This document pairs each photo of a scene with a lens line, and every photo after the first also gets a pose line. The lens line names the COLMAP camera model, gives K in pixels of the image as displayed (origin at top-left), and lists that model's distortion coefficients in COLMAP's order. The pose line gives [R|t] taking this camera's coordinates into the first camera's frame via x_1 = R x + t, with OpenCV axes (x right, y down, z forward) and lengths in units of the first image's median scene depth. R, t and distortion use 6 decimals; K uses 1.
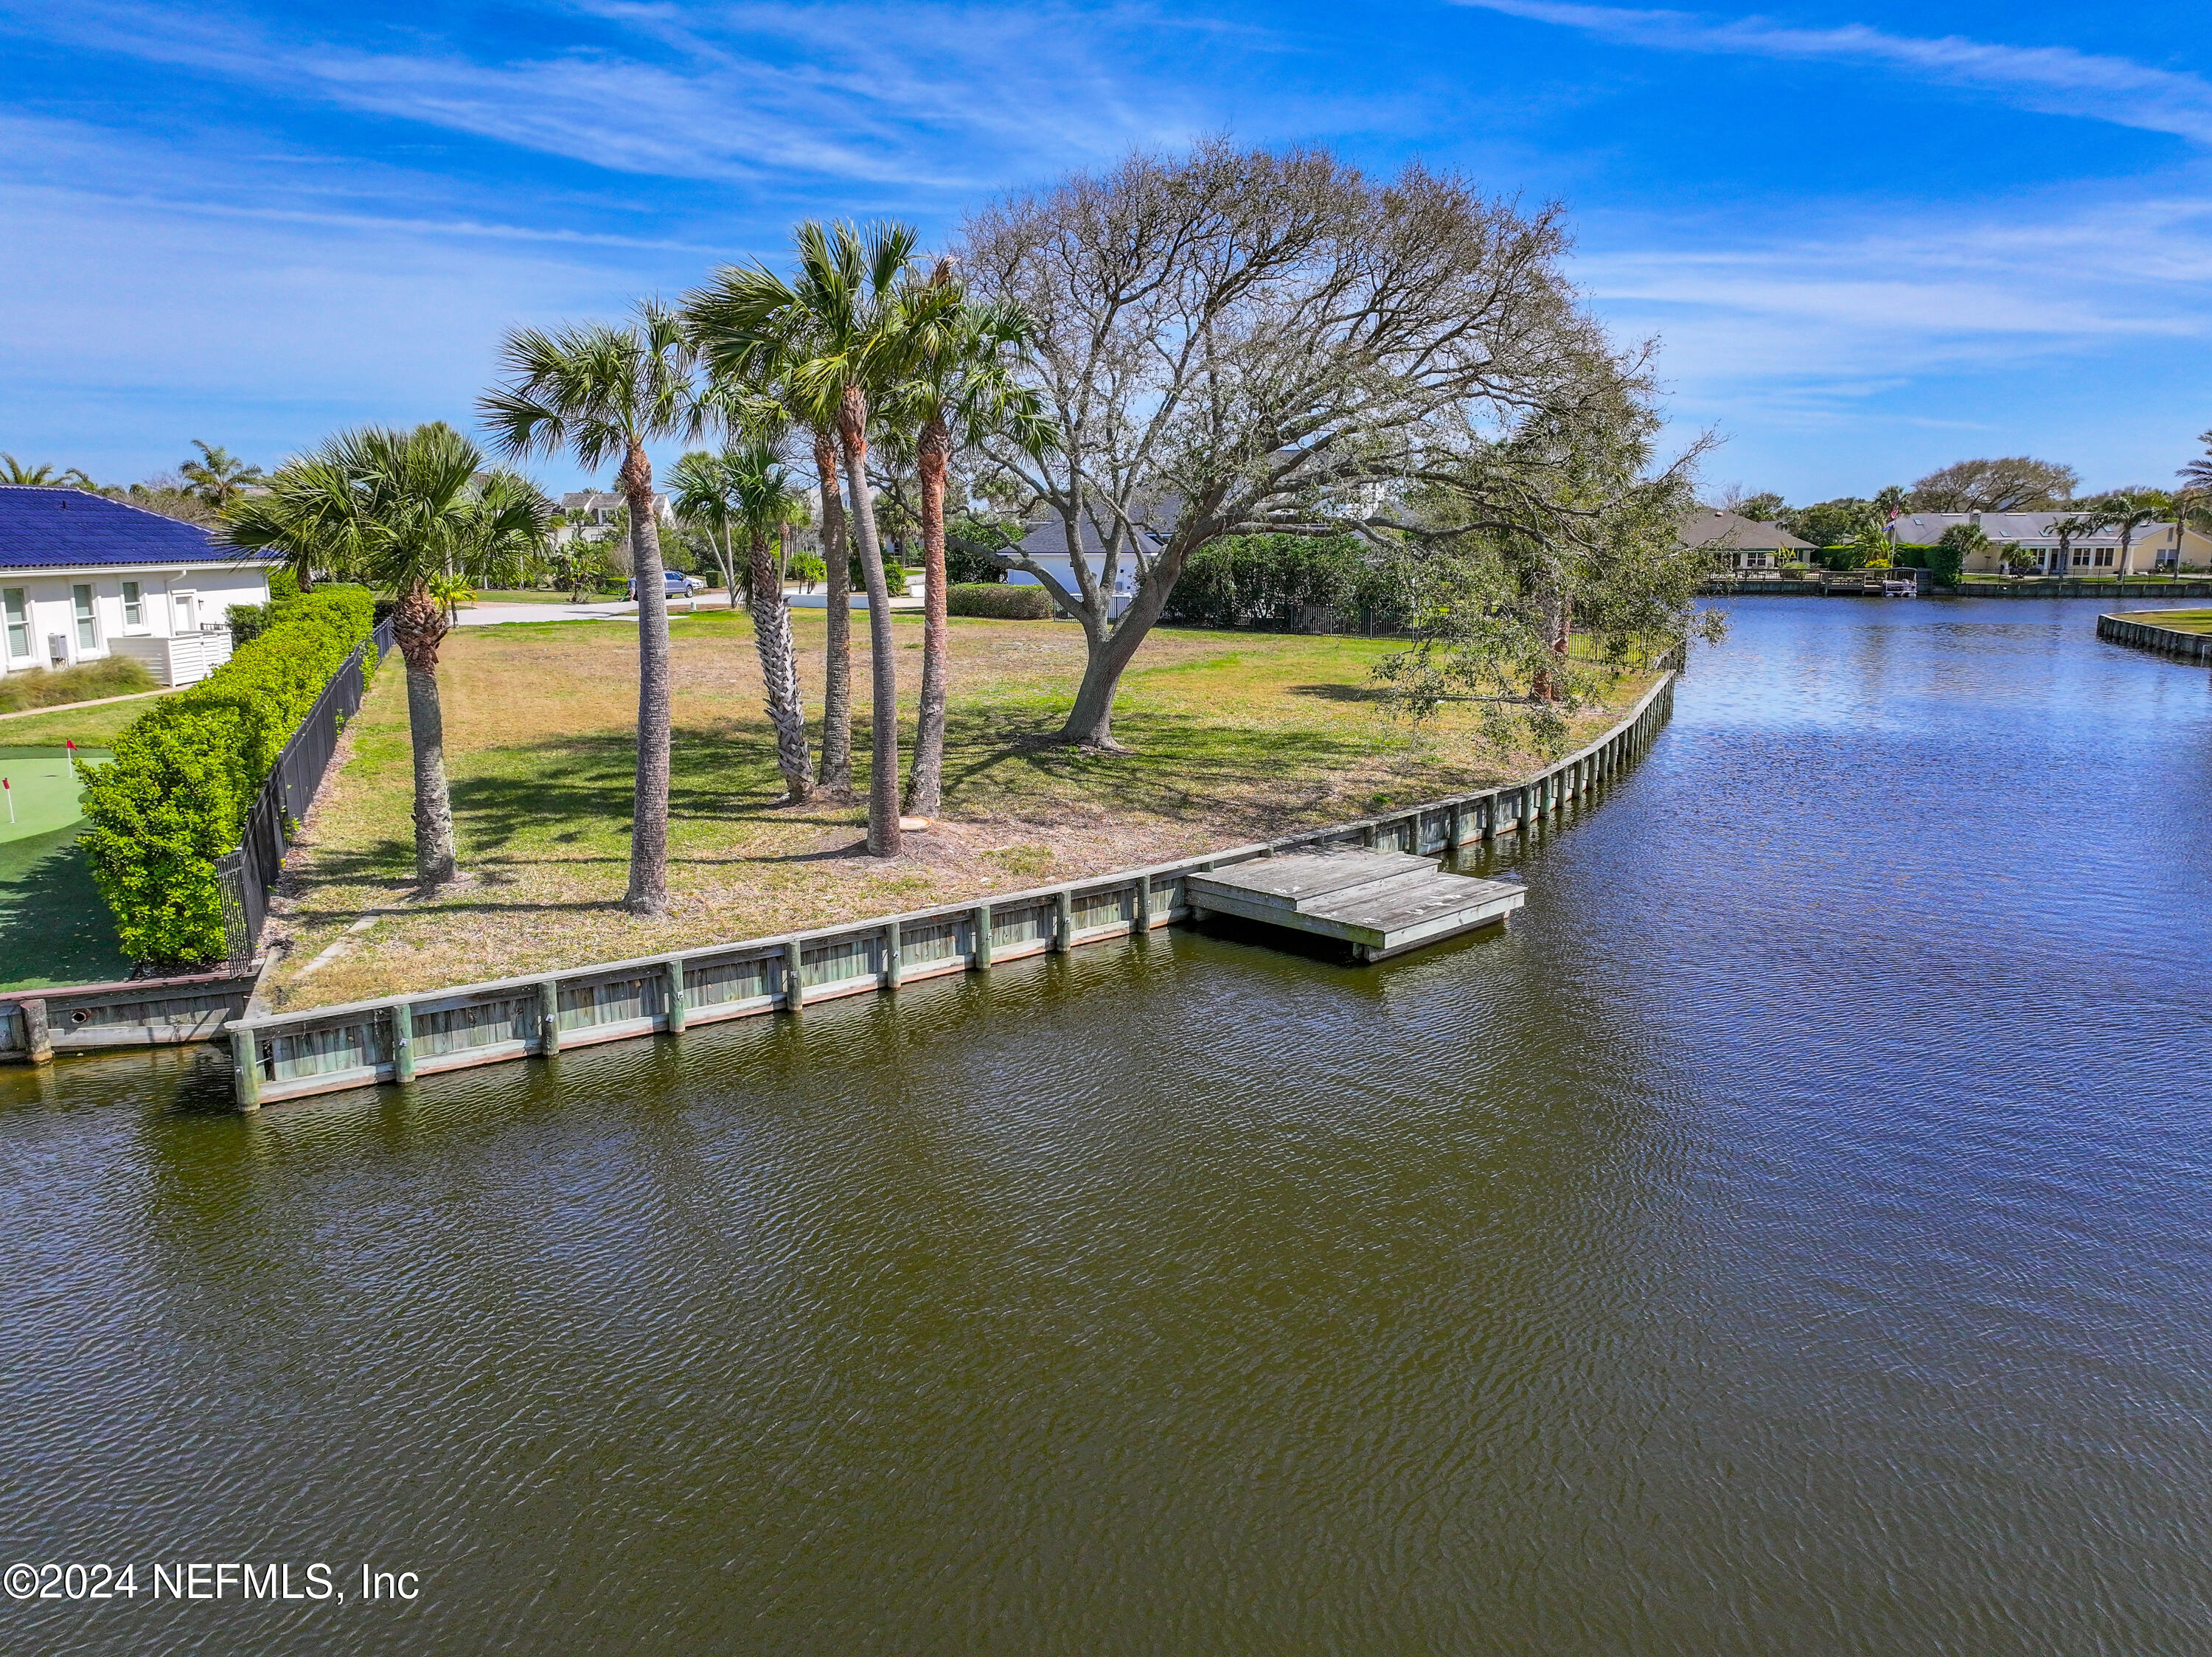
lens RADIAL K [[1553.0, 0, 1107.4], [0, 1553.0, 959.1], [0, 0, 1]] dist [0.006762, -0.001355]
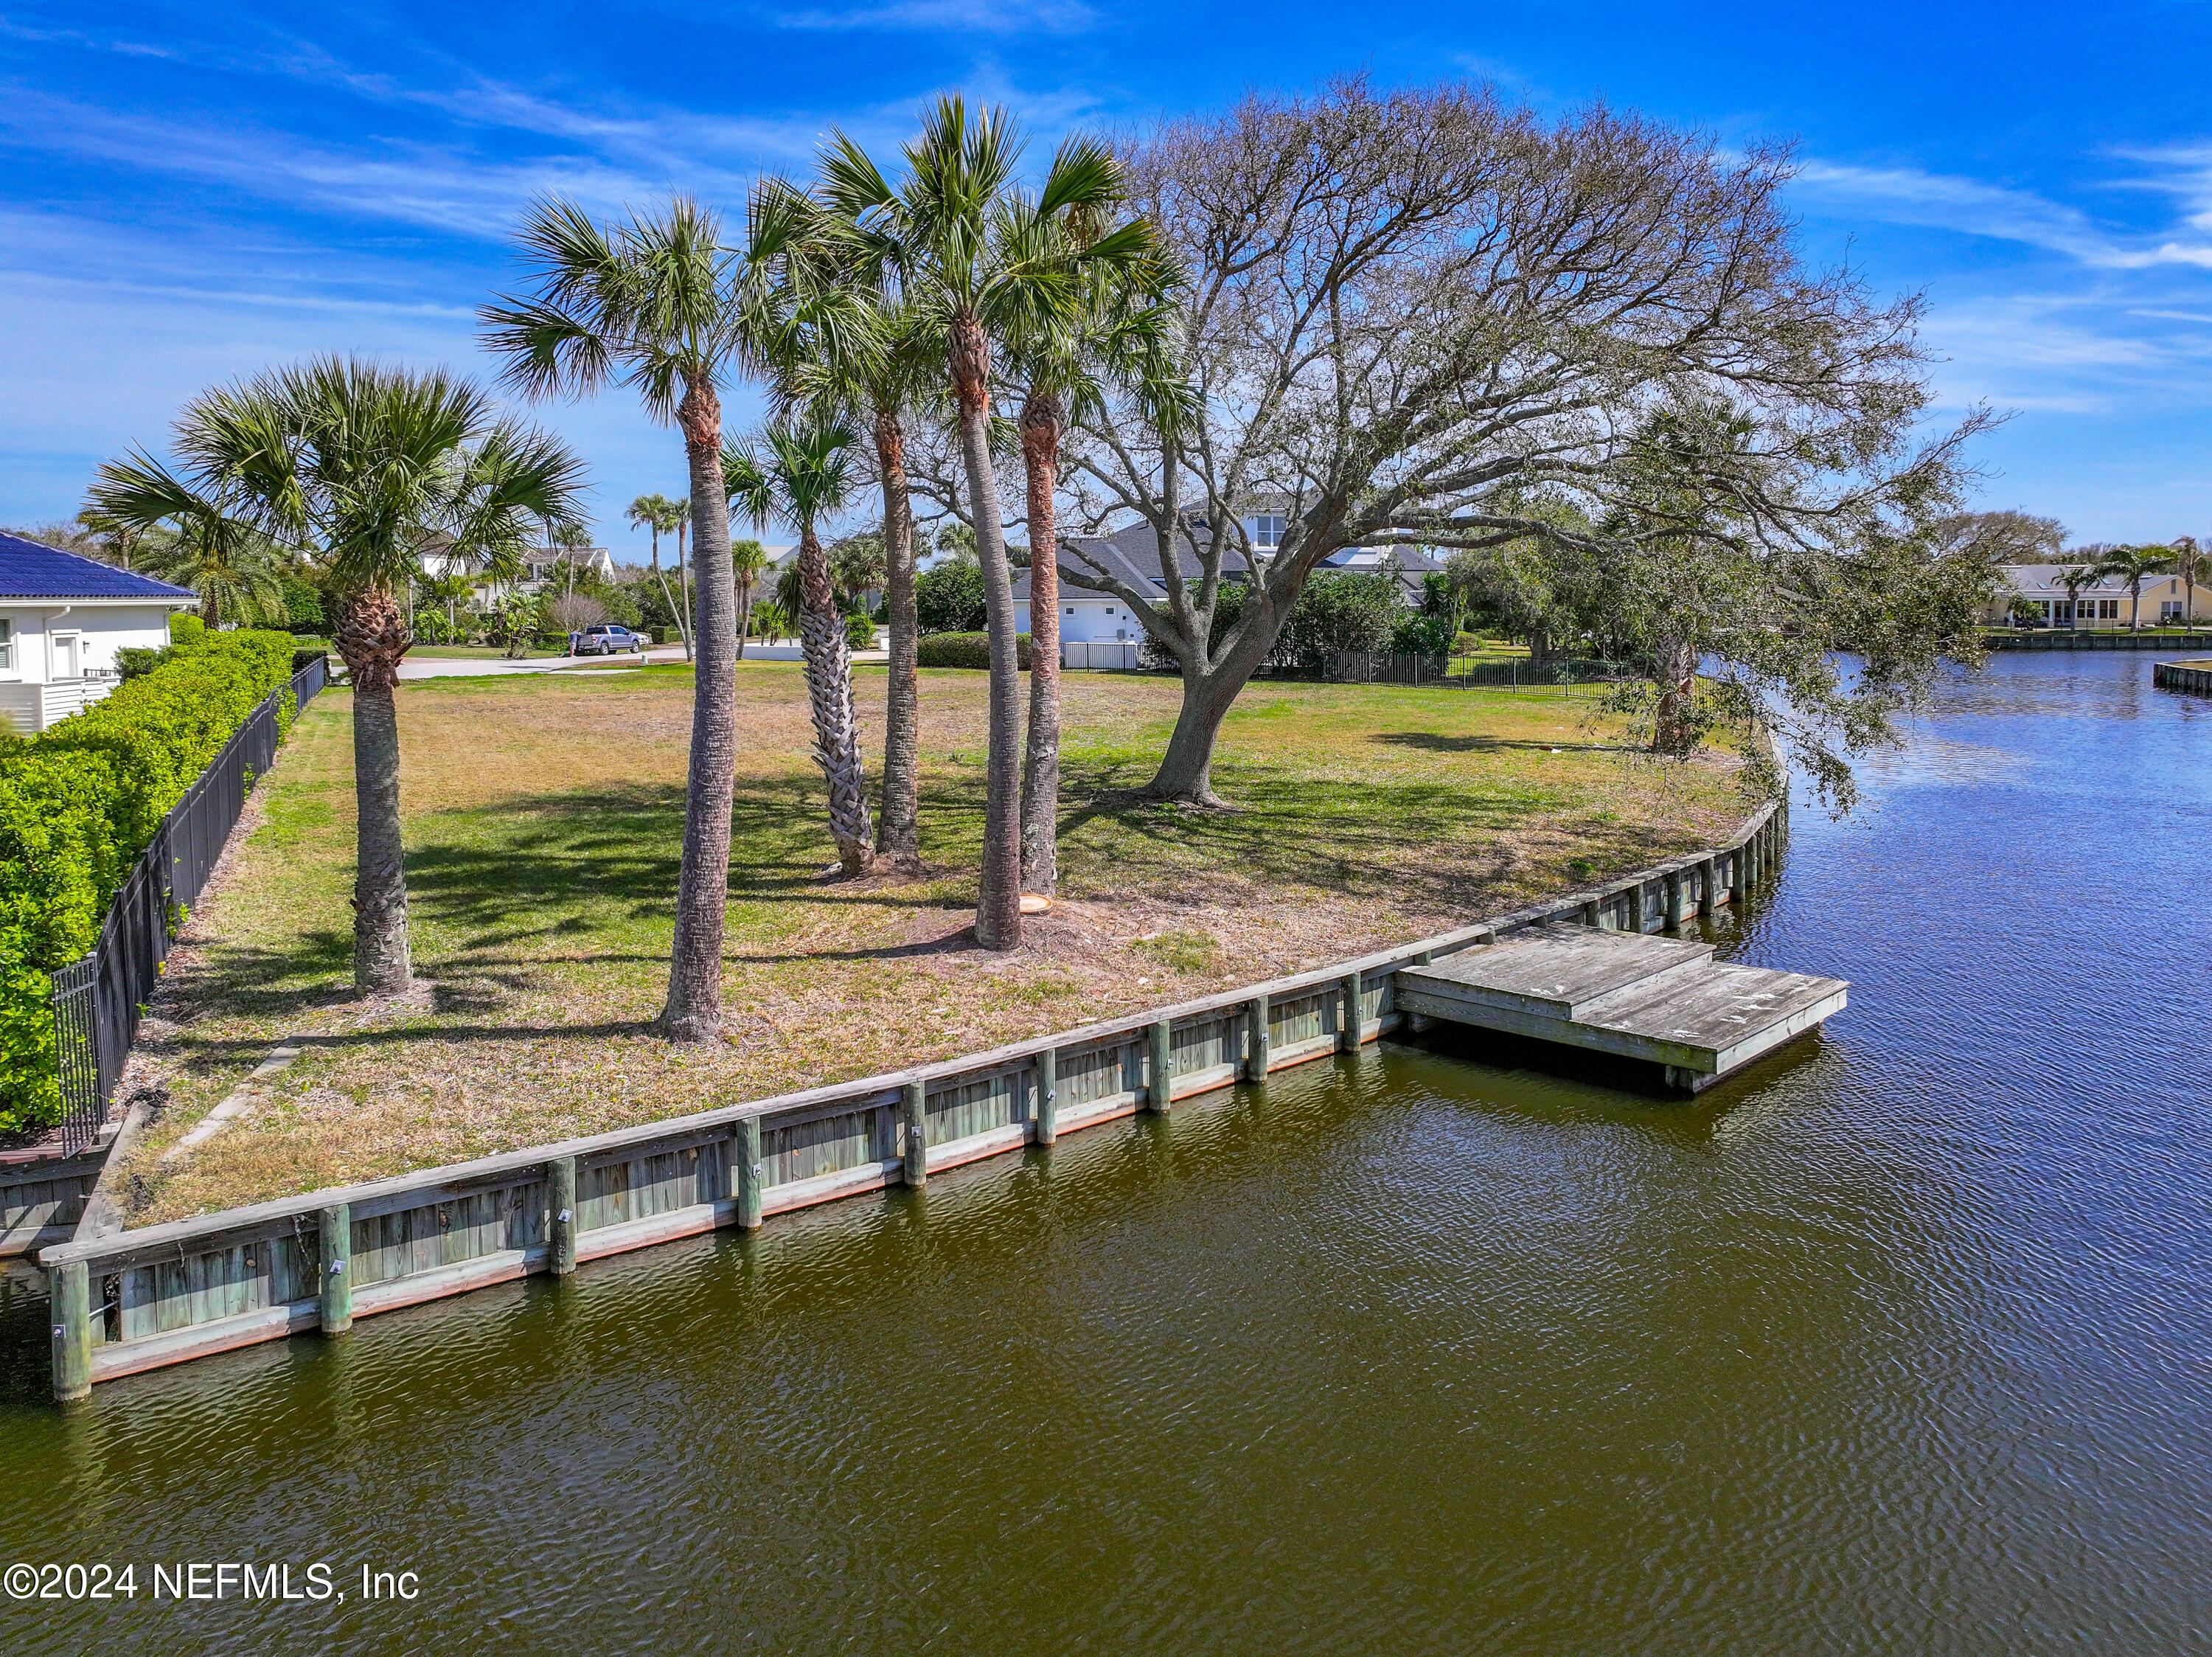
lens RADIAL K [[1665.6, 0, 1106.0], [0, 1665.6, 828.5], [0, 0, 1]] dist [-0.018115, 0.046771]
pose [[0.999646, -0.007350, 0.025571, -0.112004], [0.010505, 0.992038, -0.125503, -0.023652], [-0.024445, 0.125727, 0.991764, 0.216436]]
